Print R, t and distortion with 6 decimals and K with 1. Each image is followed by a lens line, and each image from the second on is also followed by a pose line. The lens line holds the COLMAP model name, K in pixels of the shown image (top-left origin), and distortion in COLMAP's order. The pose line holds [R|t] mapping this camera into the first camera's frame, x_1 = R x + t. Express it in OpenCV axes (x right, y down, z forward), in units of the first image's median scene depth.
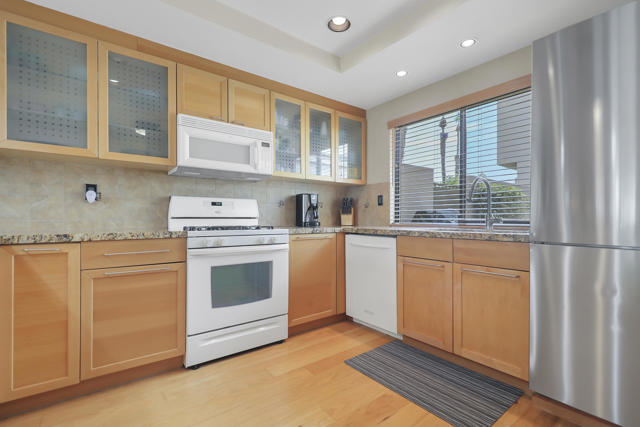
lens RADIAL K [[302.5, 0, 320.0], [0, 302.5, 213.5], [0, 0, 1]] dist [-0.000349, -0.000025]
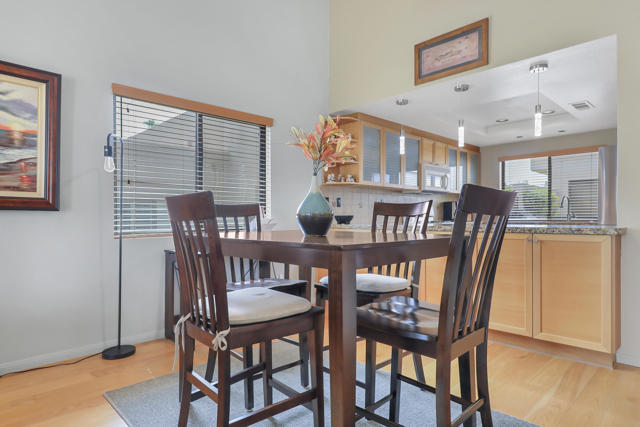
lens RADIAL K [[373.5, 0, 320.0], [0, 373.5, 213.5], [0, 0, 1]] dist [0.040436, 0.000703]
pose [[0.995481, -0.005976, 0.094776, -0.974881], [0.005496, 0.999971, 0.005325, -0.016270], [-0.094805, -0.004780, 0.995484, -0.976149]]
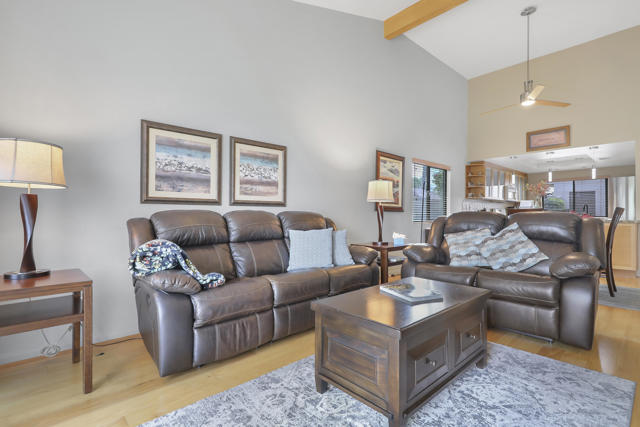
lens RADIAL K [[314.8, 0, 322.9], [0, 314.8, 209.7], [0, 0, 1]] dist [0.024682, 0.000193]
pose [[0.995057, 0.001905, 0.099284, -2.063952], [-0.001838, 0.999998, -0.000770, -0.032921], [-0.099286, 0.000584, 0.995059, -1.733151]]
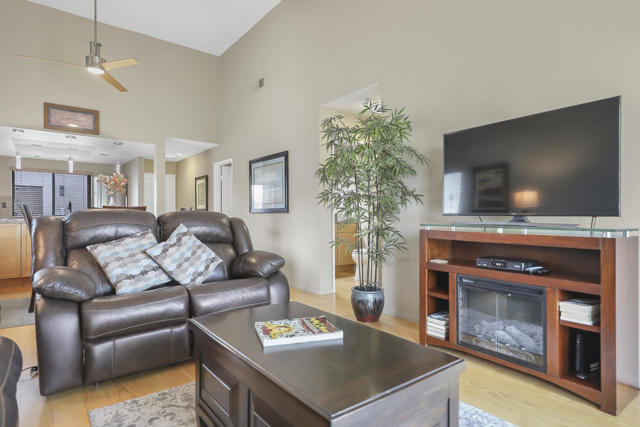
lens RADIAL K [[373.5, 0, 320.0], [0, 373.5, 213.5], [0, 0, 1]] dist [0.040436, 0.000703]
pose [[0.036161, -0.003088, 0.999341, -2.332337], [-0.013105, 0.999908, 0.003564, -0.031192], [-0.999260, -0.013225, 0.036117, -1.207828]]
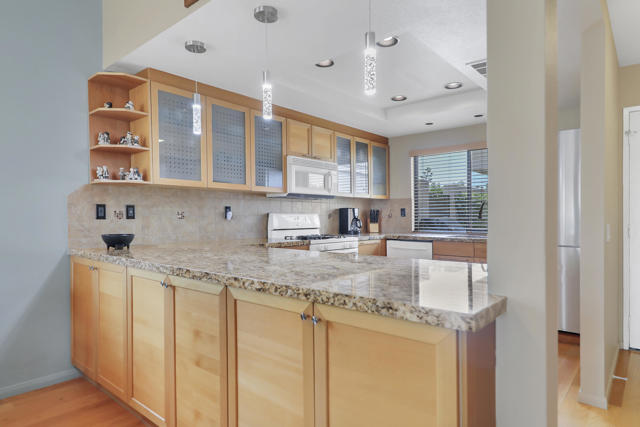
lens RADIAL K [[377.4, 0, 305.2], [0, 377.4, 214.4], [0, 0, 1]] dist [0.000797, 0.000472]
pose [[0.988389, -0.003348, 0.151910, -0.473340], [0.002337, 0.999974, 0.006835, -0.050862], [-0.151929, -0.006400, 0.988371, -0.524388]]
